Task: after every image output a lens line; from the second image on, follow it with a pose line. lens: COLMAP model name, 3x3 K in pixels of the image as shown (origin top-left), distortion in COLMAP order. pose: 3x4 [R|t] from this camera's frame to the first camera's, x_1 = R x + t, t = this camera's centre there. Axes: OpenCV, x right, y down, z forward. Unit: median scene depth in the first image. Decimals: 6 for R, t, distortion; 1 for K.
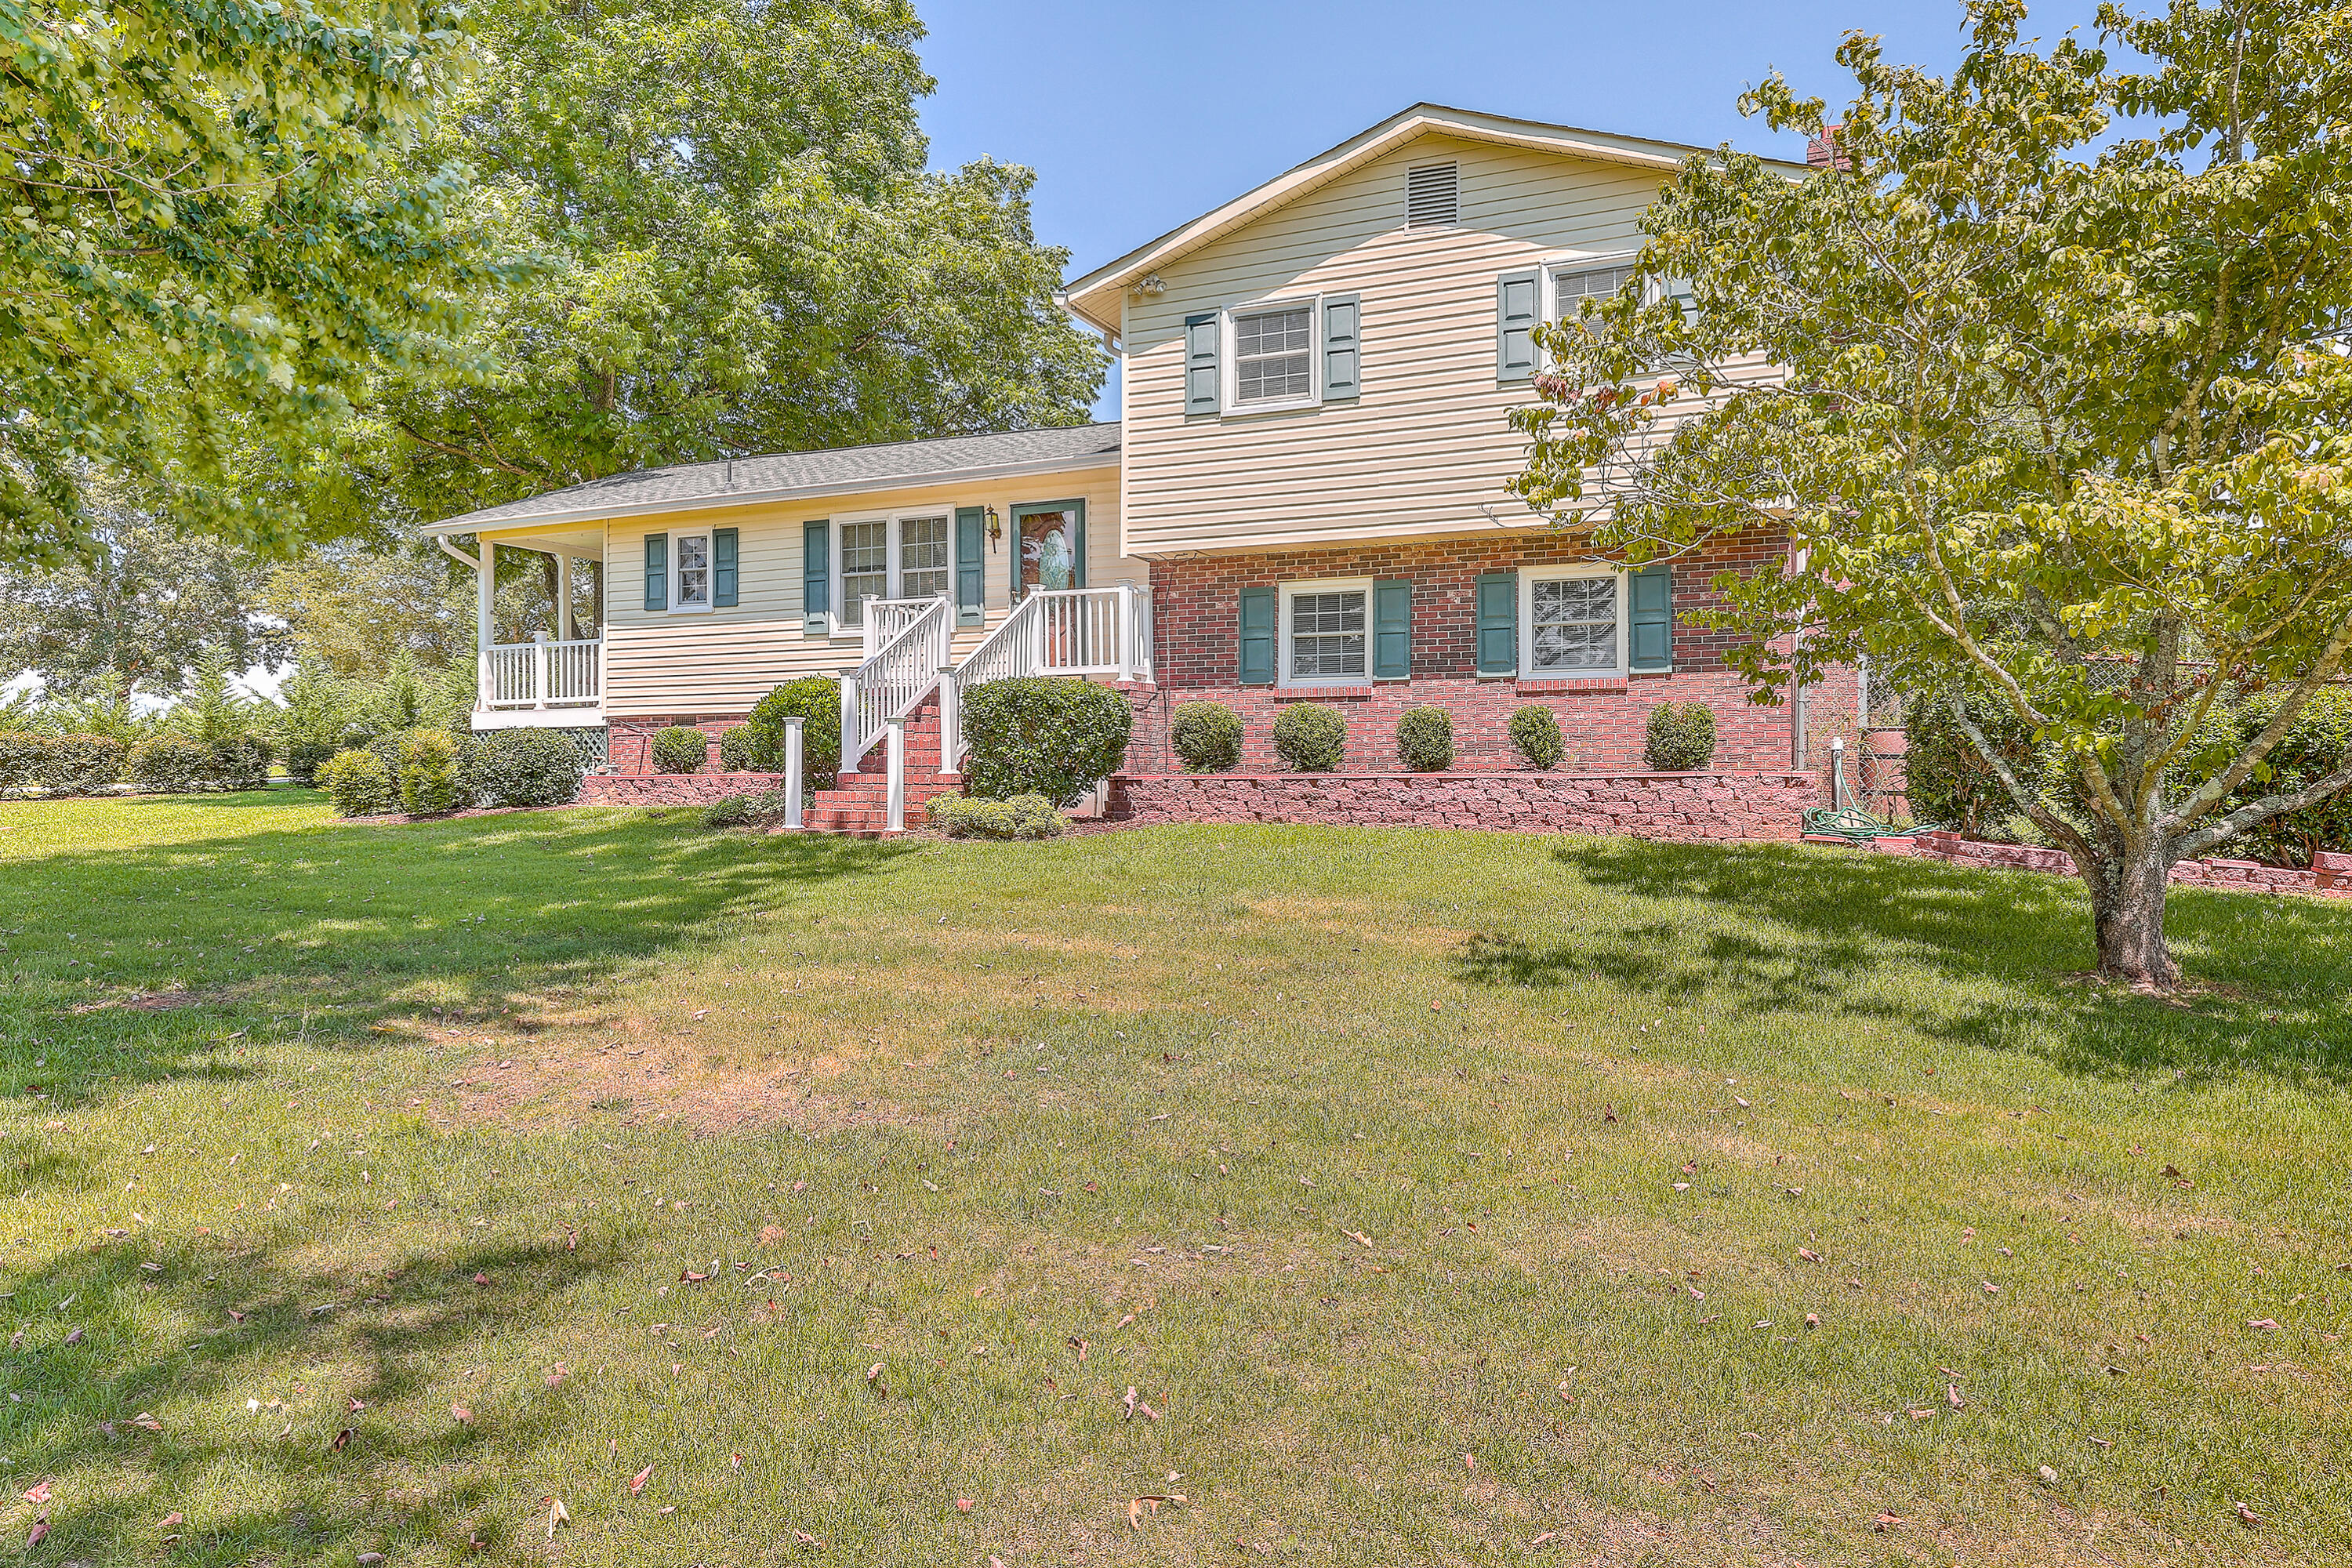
lens RADIAL K [[1497.1, 0, 1176.0], [0, 1497.1, 784.0], [0, 0, 1]] dist [0.002619, 0.000086]
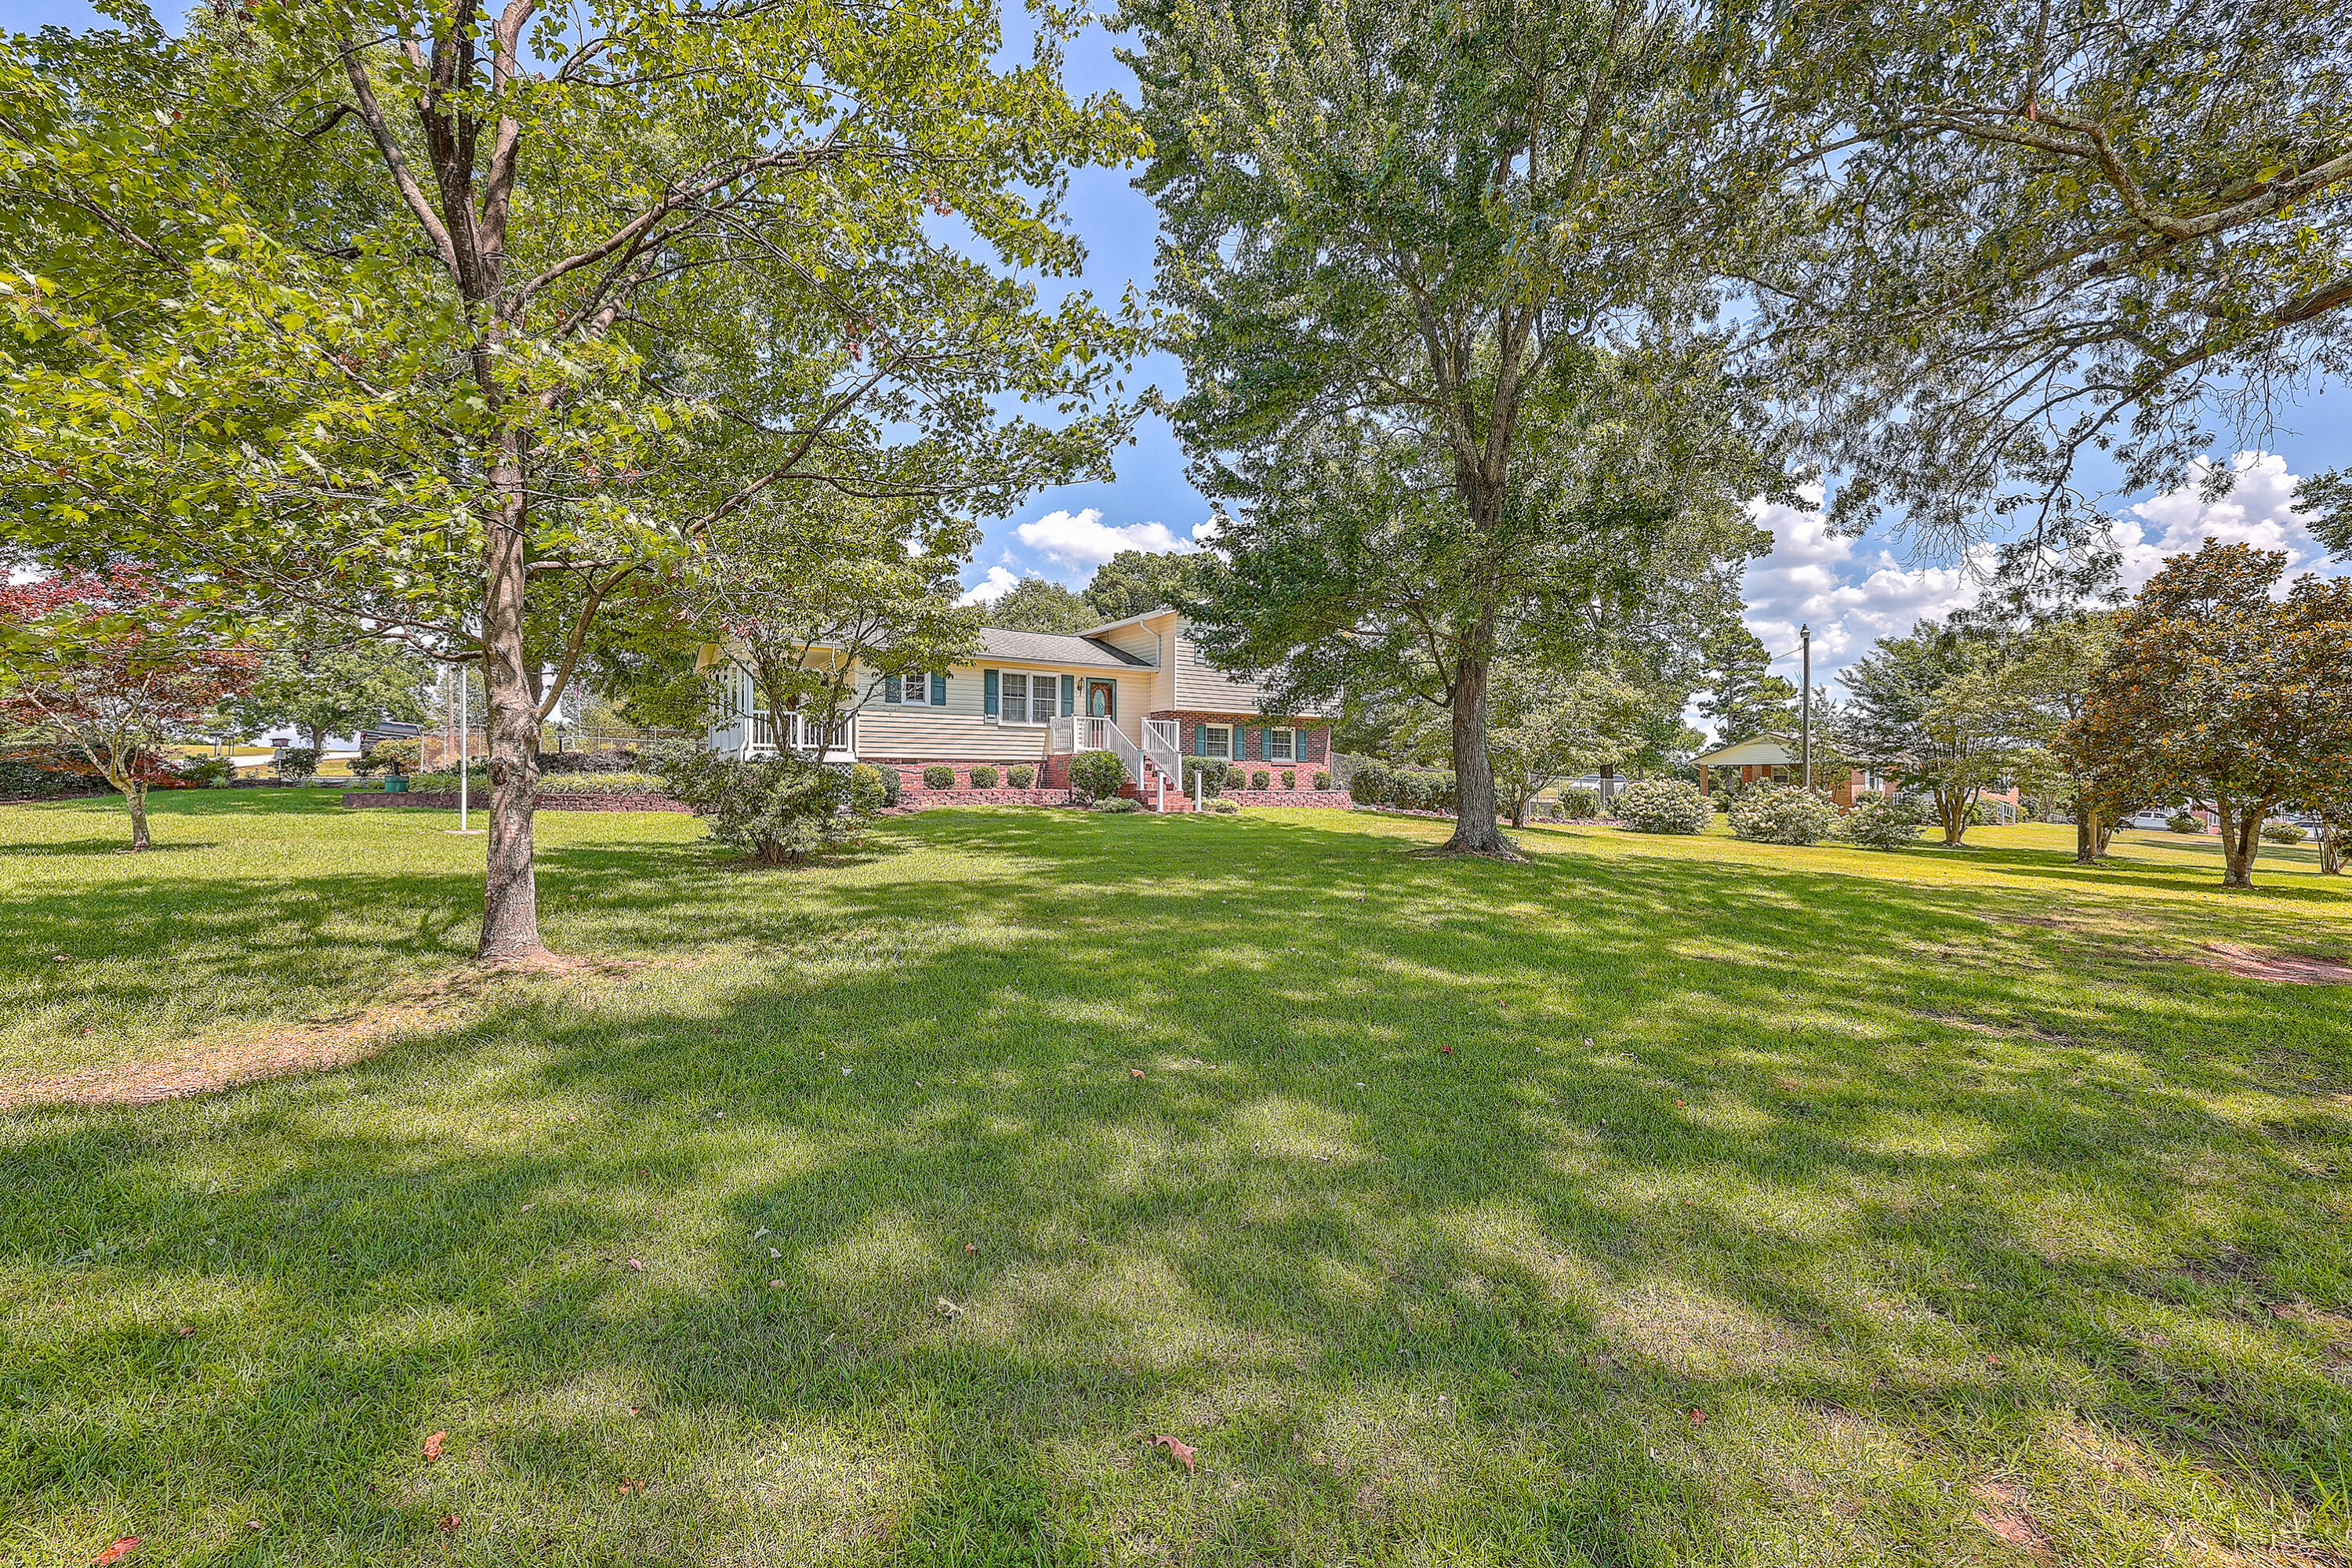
lens RADIAL K [[969.2, 0, 1178.8], [0, 969.2, 778.0], [0, 0, 1]] dist [-0.000977, -0.000165]
pose [[0.533881, 0.013807, 0.845447, -1.498154], [0.001769, 0.999846, -0.017445, 0.001542], [-0.845558, 0.010809, 0.533775, 0.059753]]
